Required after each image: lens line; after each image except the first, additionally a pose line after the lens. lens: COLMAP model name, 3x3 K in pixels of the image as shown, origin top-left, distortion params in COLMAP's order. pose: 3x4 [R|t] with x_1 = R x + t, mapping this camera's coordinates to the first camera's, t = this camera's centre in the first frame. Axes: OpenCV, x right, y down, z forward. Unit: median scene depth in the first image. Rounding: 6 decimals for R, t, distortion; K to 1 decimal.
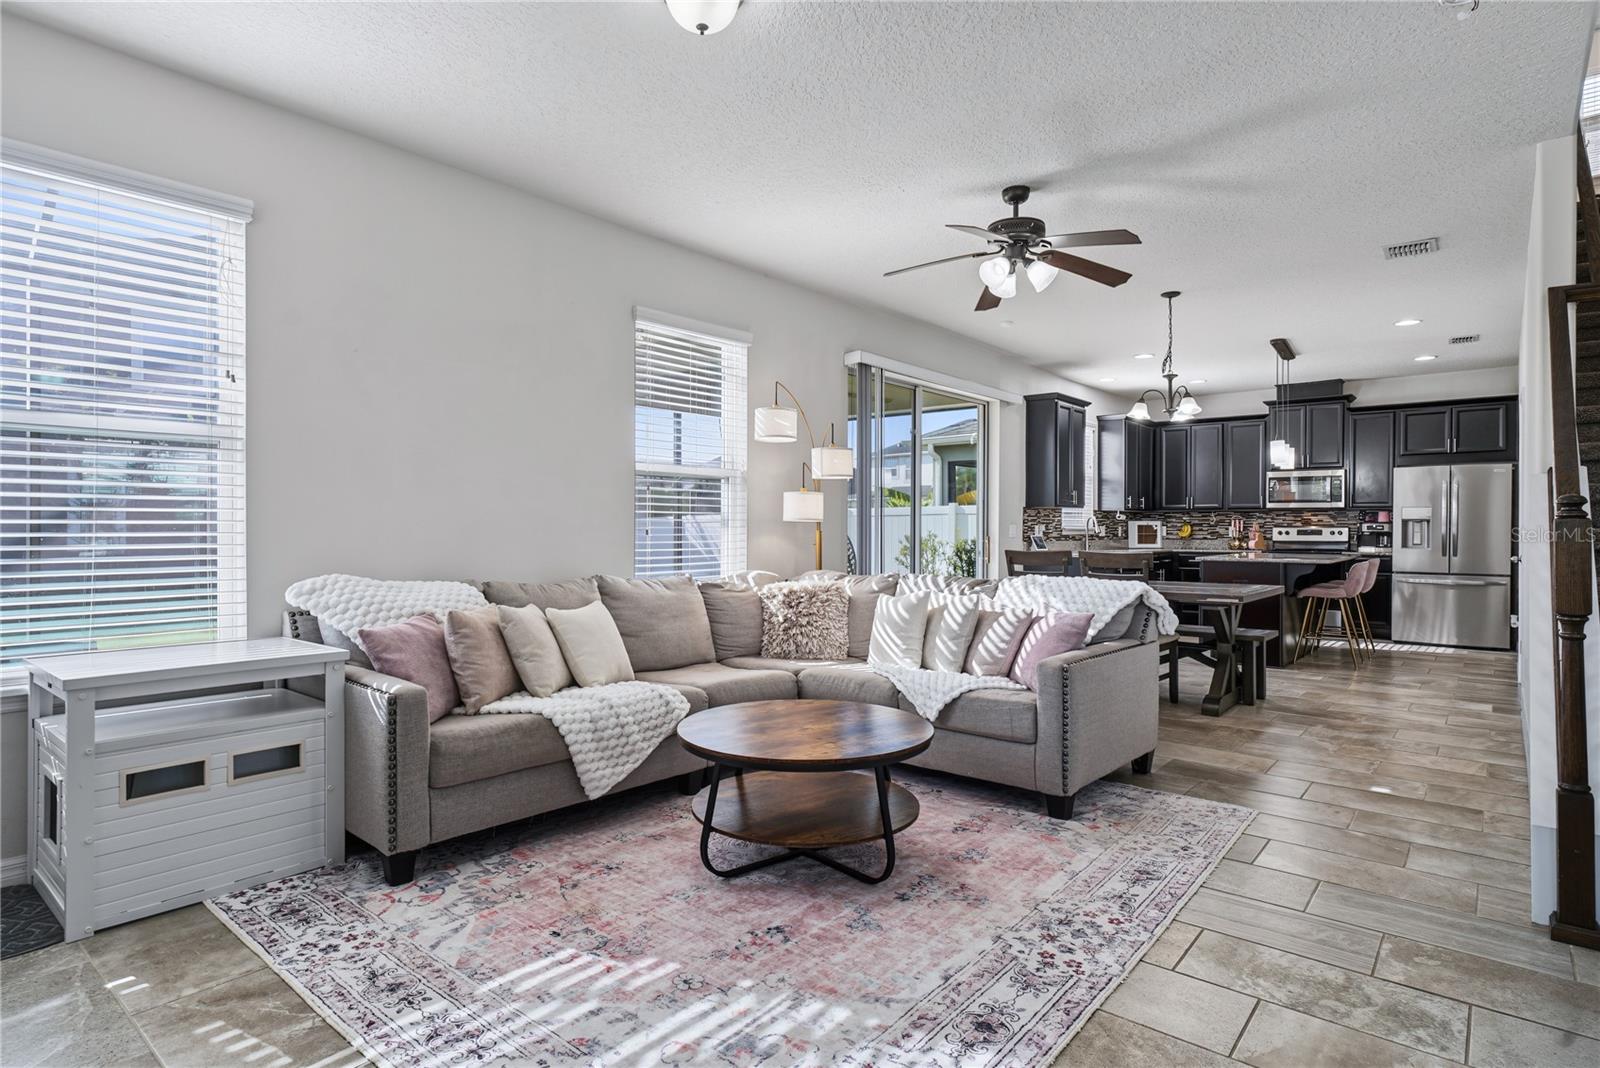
lens RADIAL K [[845.8, 0, 798.1], [0, 845.8, 535.3], [0, 0, 1]] dist [-0.001281, -0.000992]
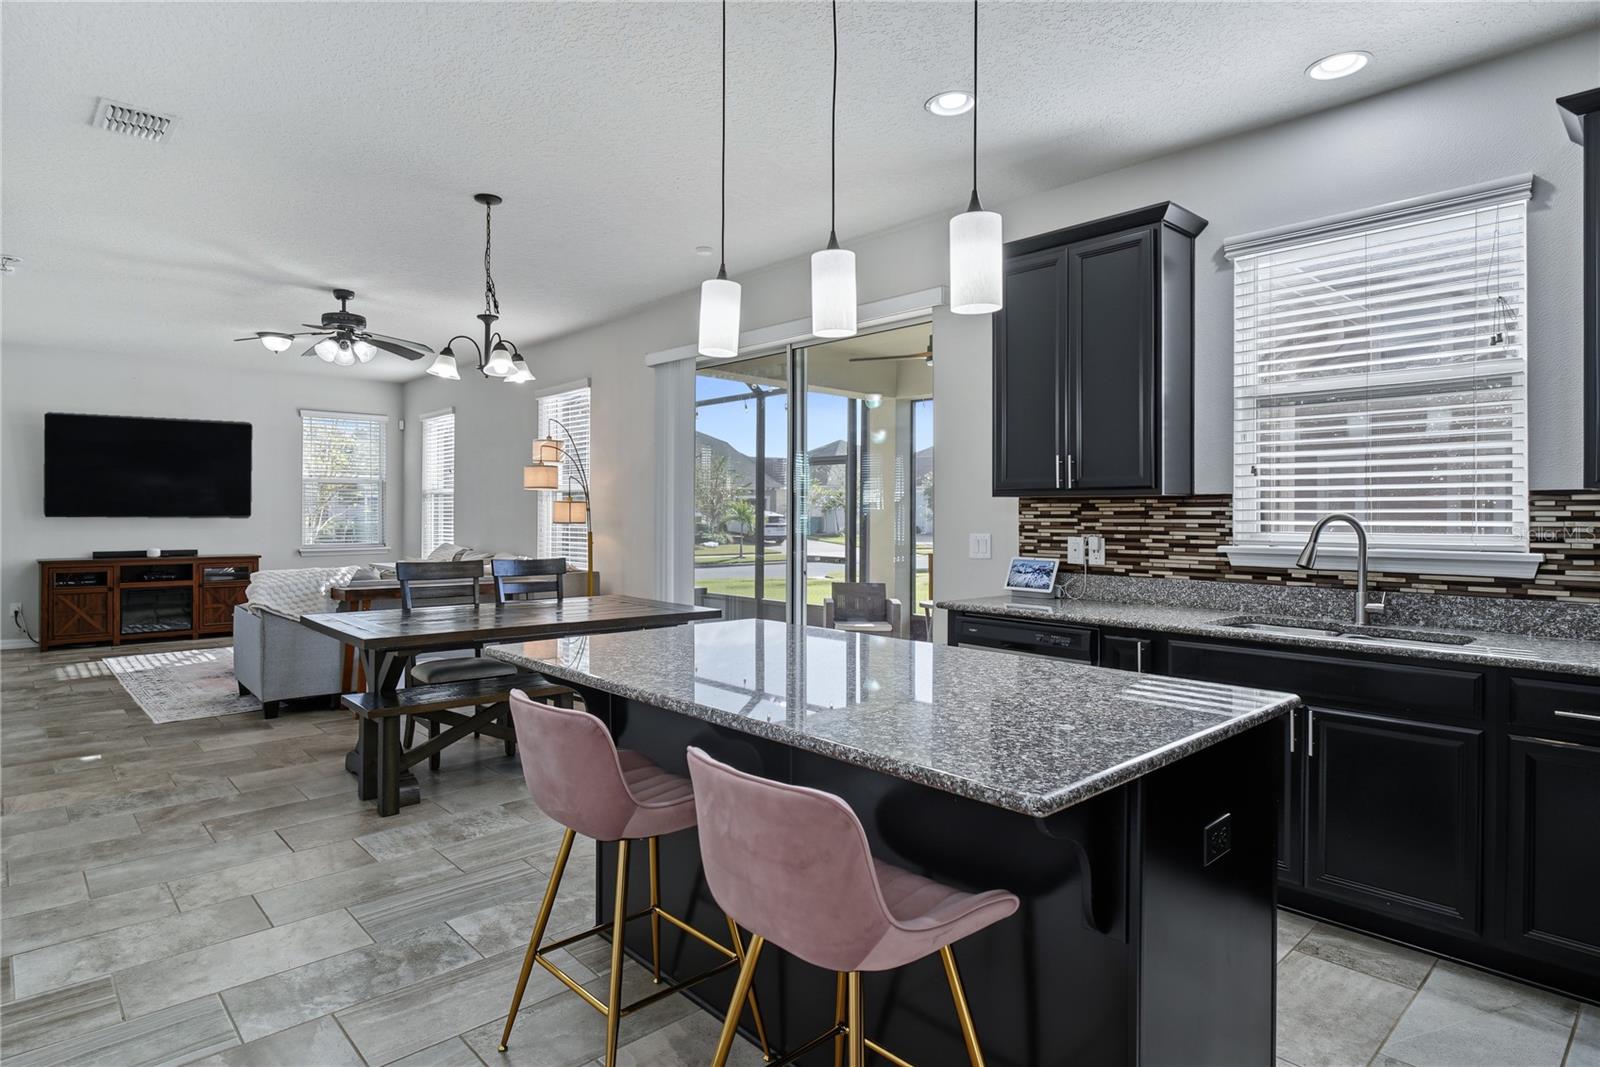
lens RADIAL K [[866.9, 0, 769.0], [0, 866.9, 513.1], [0, 0, 1]] dist [-0.000149, -0.000337]
pose [[-0.143580, -0.002893, -0.989634, 1.764351], [-0.012489, 0.999921, -0.001111, -0.050443], [0.989560, 0.012200, -0.143605, 2.113995]]
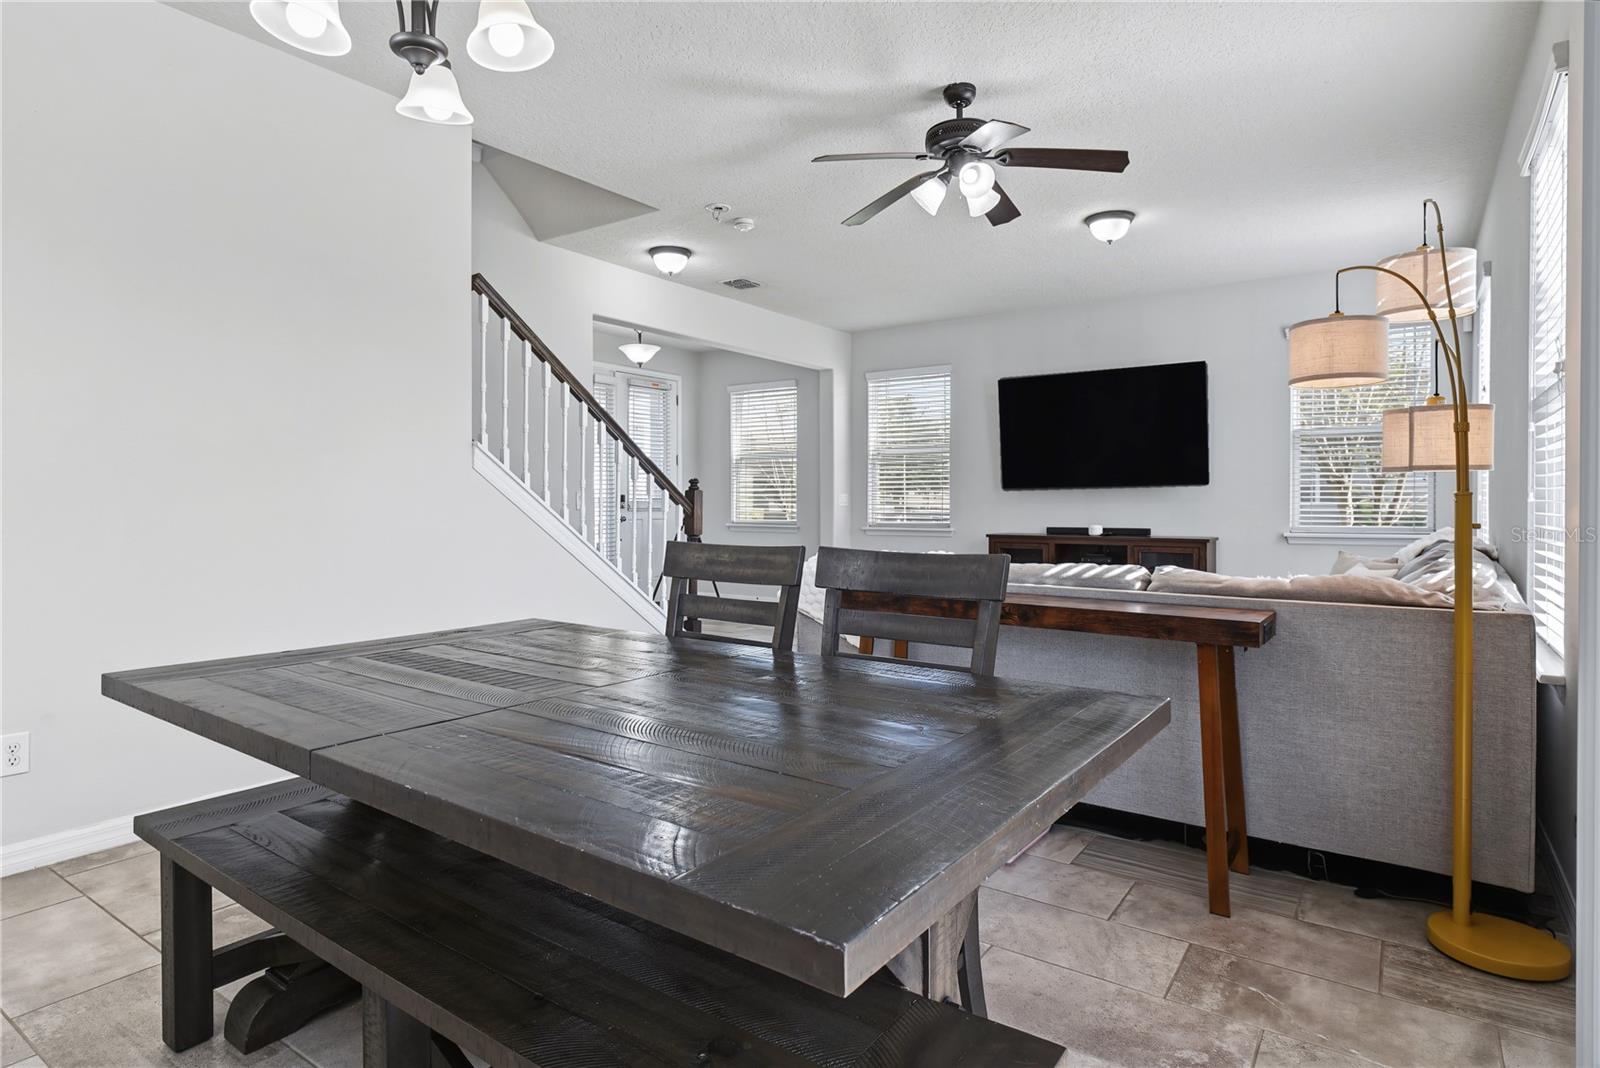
lens RADIAL K [[845.8, 0, 798.1], [0, 845.8, 535.3], [0, 0, 1]] dist [-0.001281, -0.000992]
pose [[-0.997466, 0.005824, -0.070911, 0.554596], [0.002426, 0.998848, 0.047915, -0.010562], [0.071108, 0.047621, -0.996331, 2.031288]]
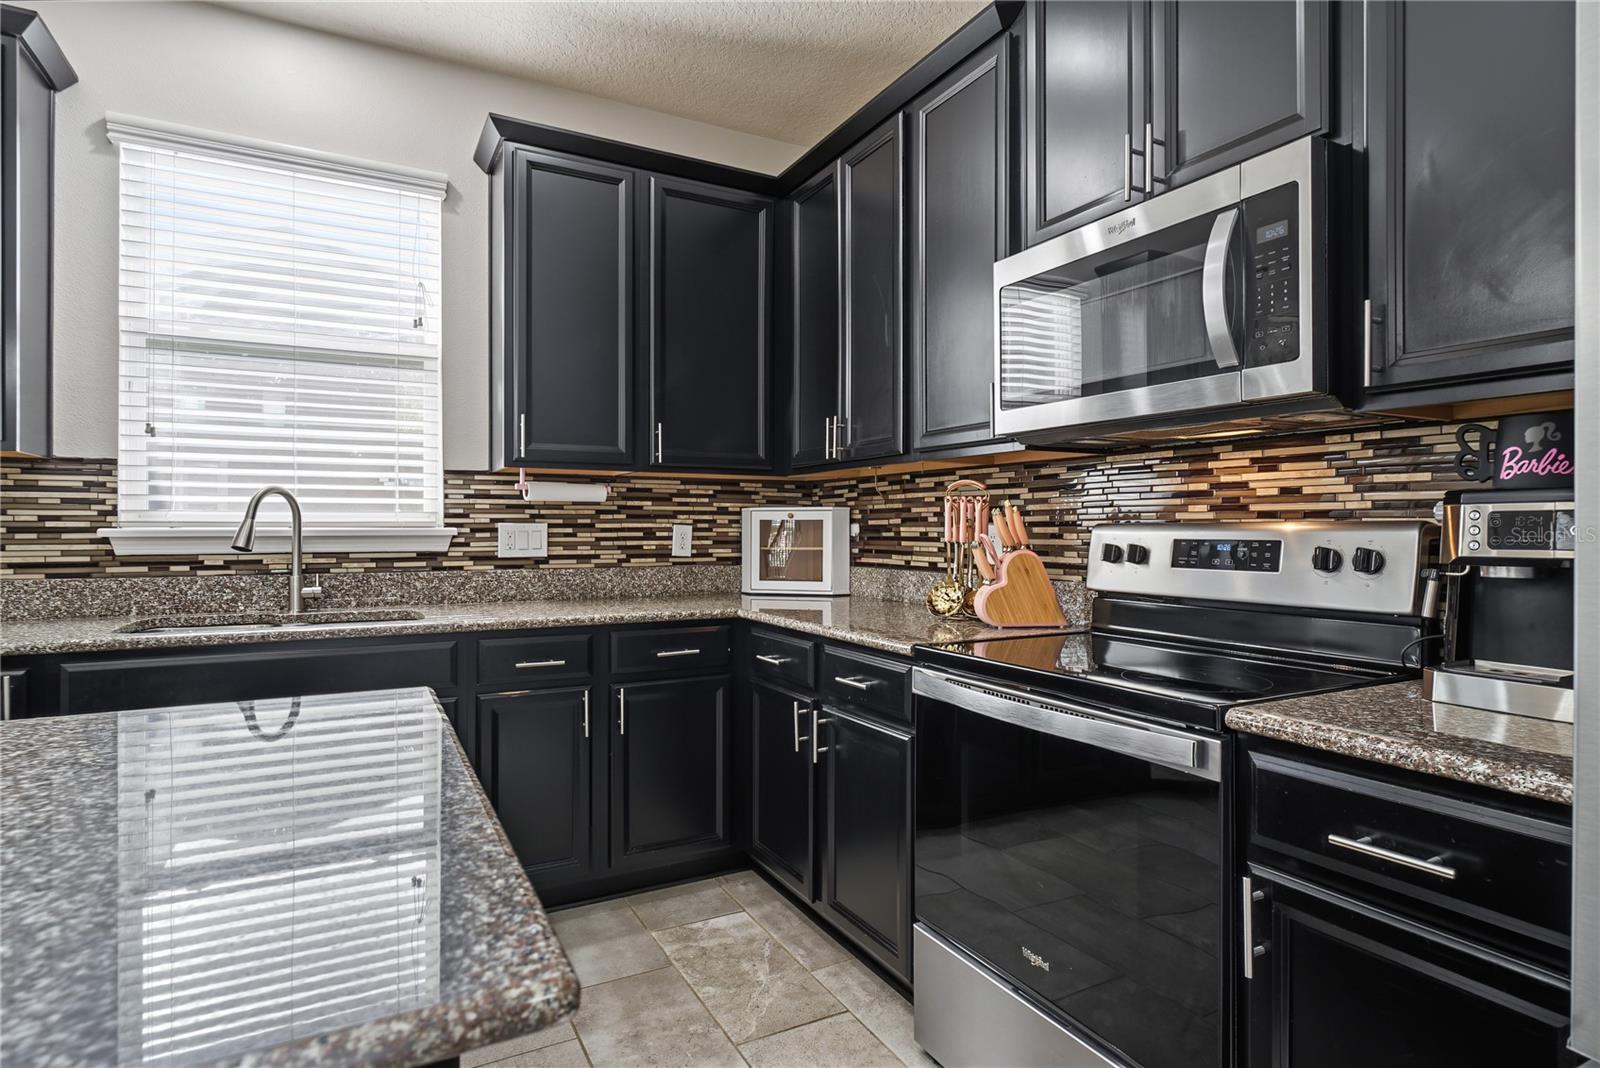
lens RADIAL K [[840.7, 0, 795.0], [0, 840.7, 524.4], [0, 0, 1]] dist [-0.002309, -0.001563]
pose [[0.930314, -0.001519, -0.366761, 1.518982], [-0.003308, 0.999916, -0.012532, -0.019328], [0.366749, 0.012872, 0.930231, 2.049560]]
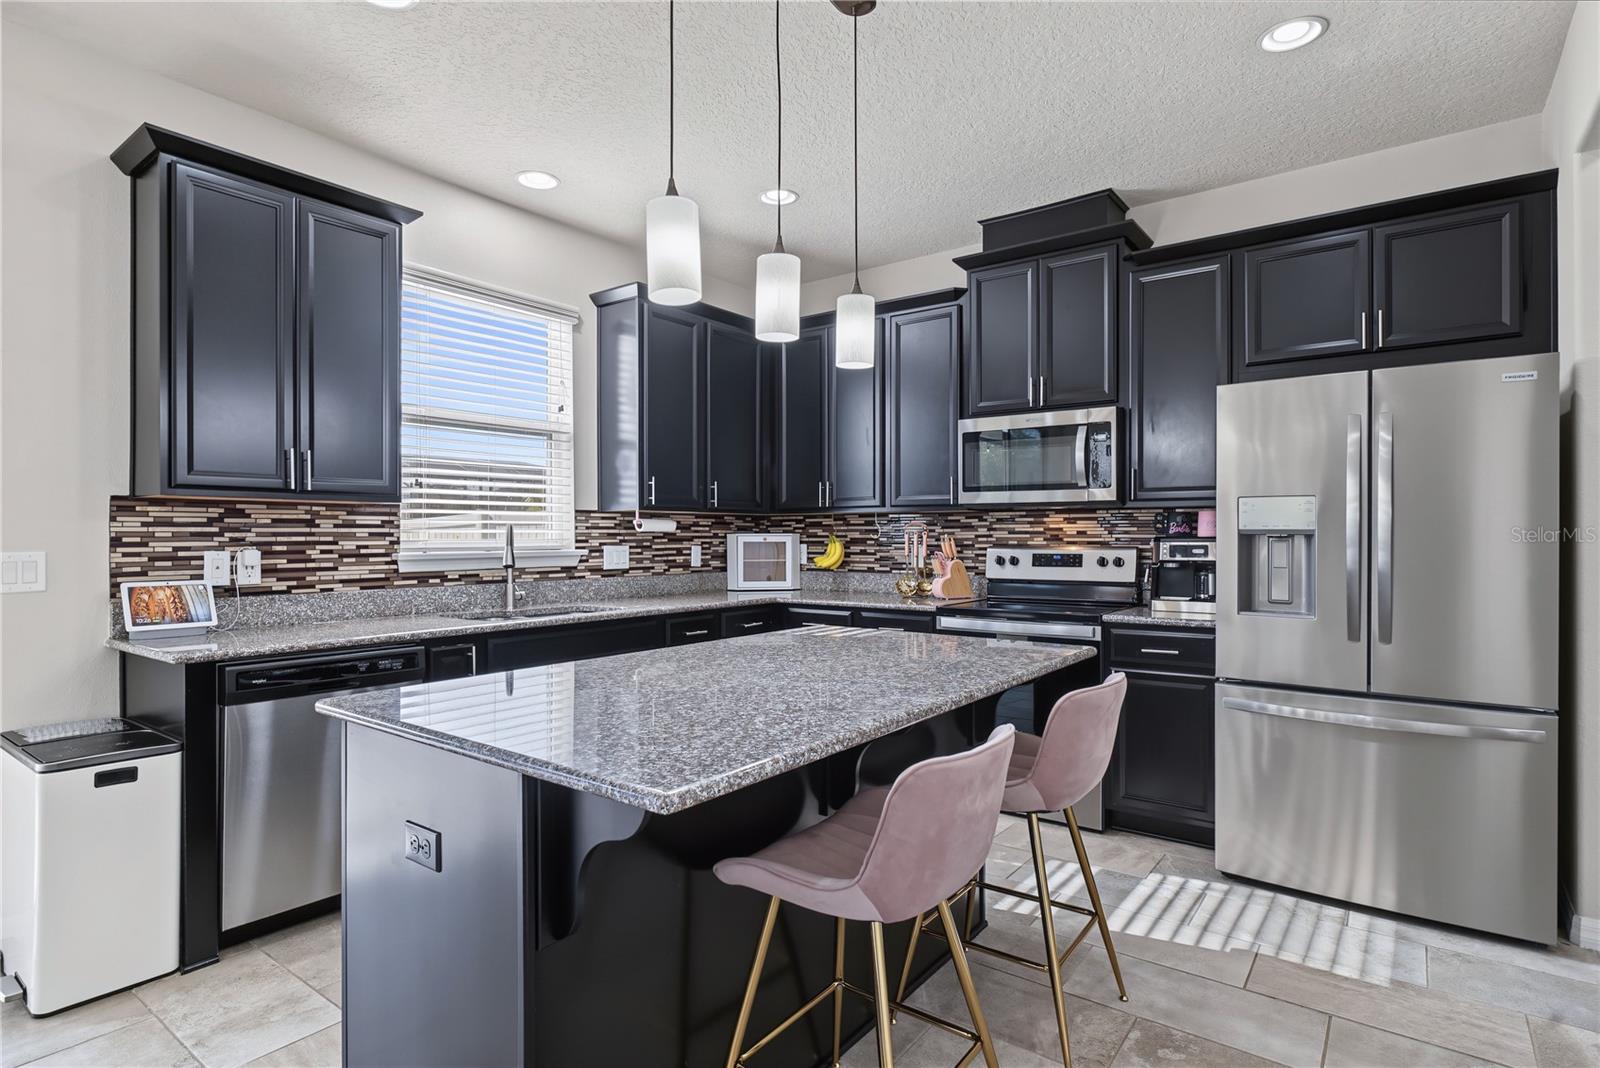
lens RADIAL K [[831.6, 0, 797.0], [0, 831.6, 538.3], [0, 0, 1]] dist [-0.001092, -0.001010]
pose [[0.998567, -0.002991, 0.053437, 1.168228], [0.003297, 0.999979, -0.005625, -0.033019], [-0.053419, 0.005793, 0.998555, 1.513787]]
